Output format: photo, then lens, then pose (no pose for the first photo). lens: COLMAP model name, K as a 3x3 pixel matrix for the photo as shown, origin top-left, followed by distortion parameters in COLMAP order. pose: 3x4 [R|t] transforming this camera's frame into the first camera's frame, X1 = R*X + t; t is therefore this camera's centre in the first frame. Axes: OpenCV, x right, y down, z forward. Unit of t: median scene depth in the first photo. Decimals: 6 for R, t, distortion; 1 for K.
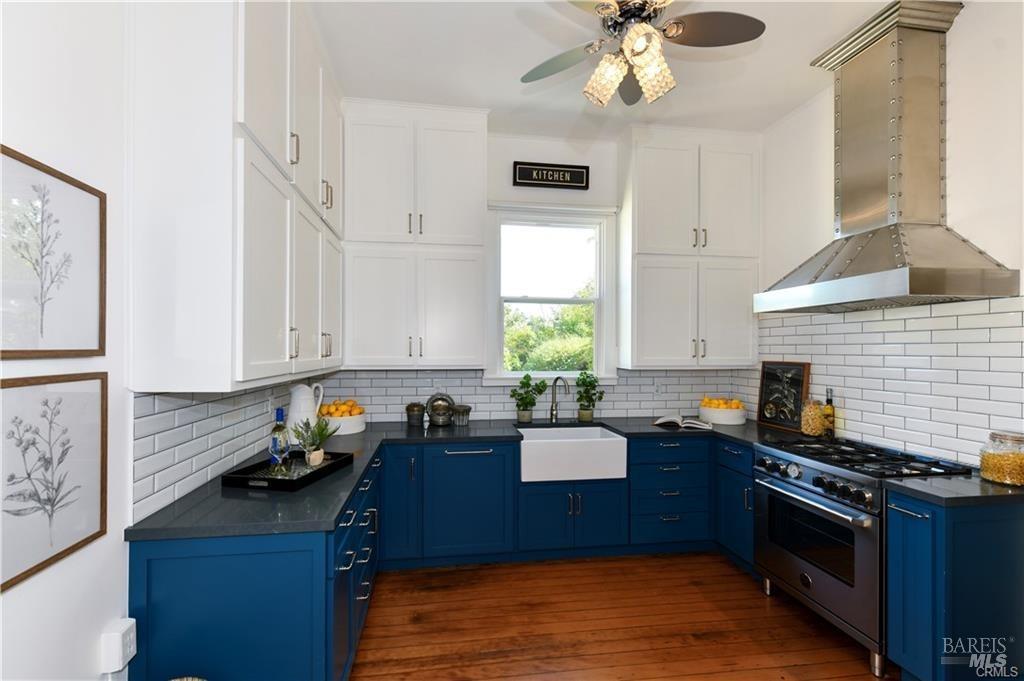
lens RADIAL K [[420.3, 0, 494.6], [0, 420.3, 345.9], [0, 0, 1]] dist [-0.000392, -0.000601]
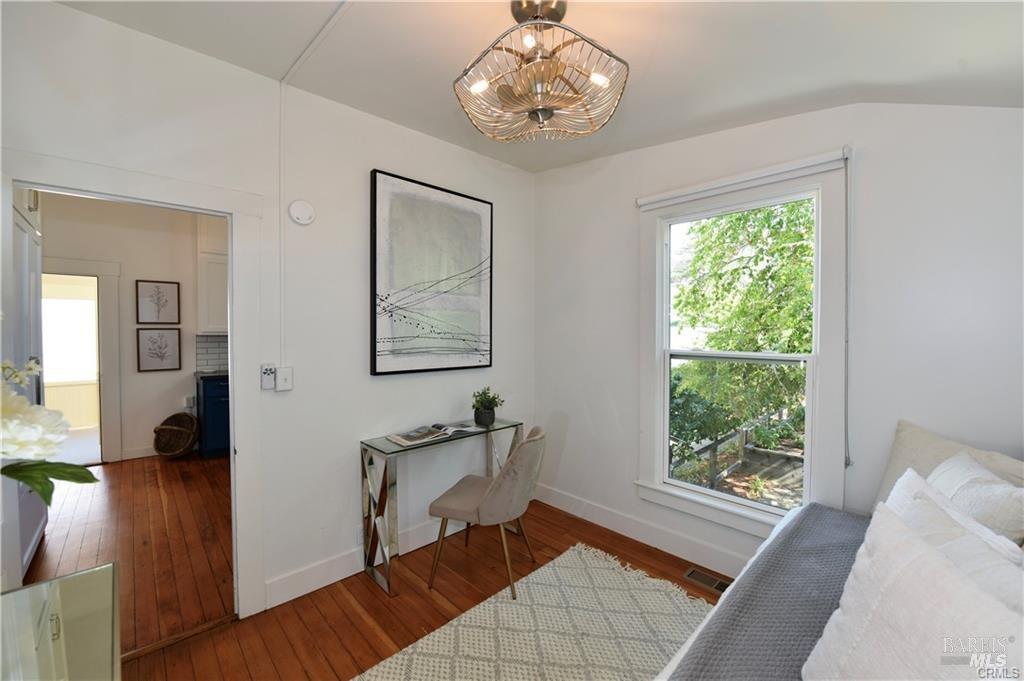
lens RADIAL K [[411.9, 0, 512.0], [0, 411.9, 340.5], [0, 0, 1]] dist [-0.001210, -0.000263]
pose [[0.581872, 0.013207, -0.813173, 1.905770], [0.010414, 0.999665, 0.023688, 0.055939], [0.813214, -0.022252, 0.581539, 0.613352]]
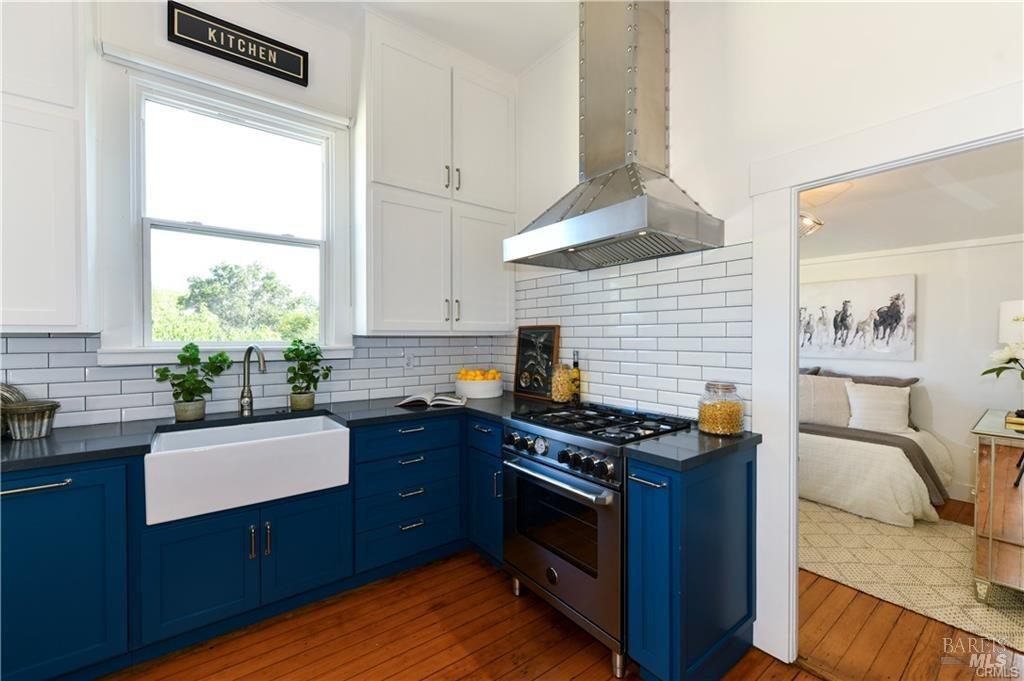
lens RADIAL K [[411.9, 0, 512.0], [0, 411.9, 340.5], [0, 0, 1]] dist [-0.001210, -0.000263]
pose [[0.873561, -0.011289, 0.486585, 0.224968], [0.003598, 0.999853, 0.016738, 0.062234], [-0.486702, -0.012871, 0.873473, 0.266418]]
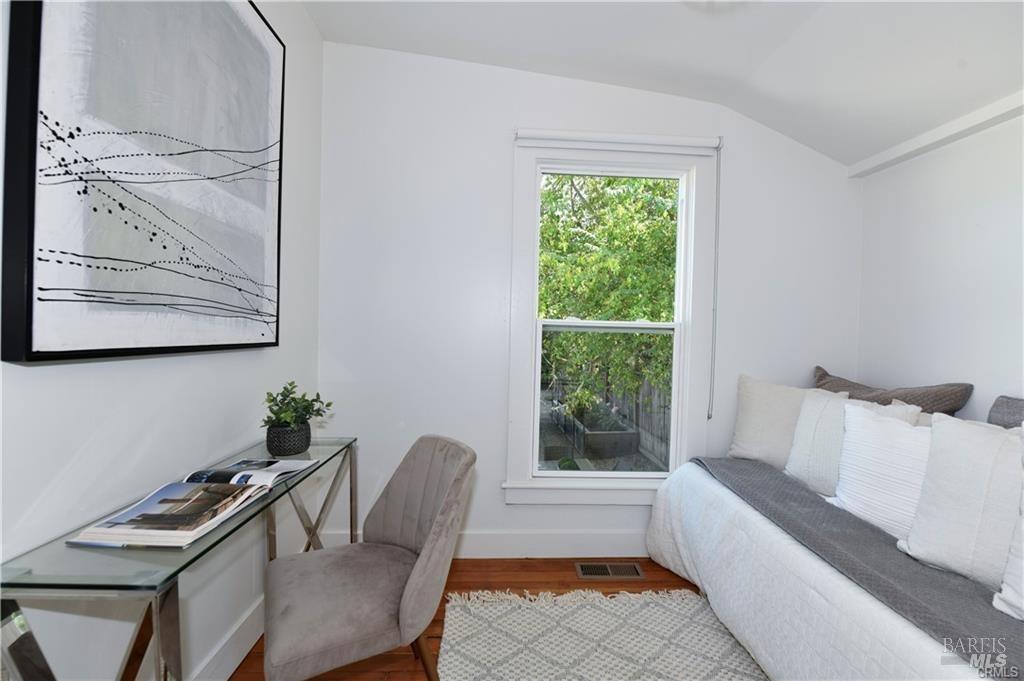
lens RADIAL K [[417.6, 0, 512.0], [0, 417.6, 340.5], [0, 0, 1]] dist [-0.009841, -0.006201]
pose [[0.995313, 0.018269, -0.094969, 1.352819], [-0.015576, 0.999458, 0.029015, 0.123566], [0.095448, -0.027400, 0.995057, 0.640607]]
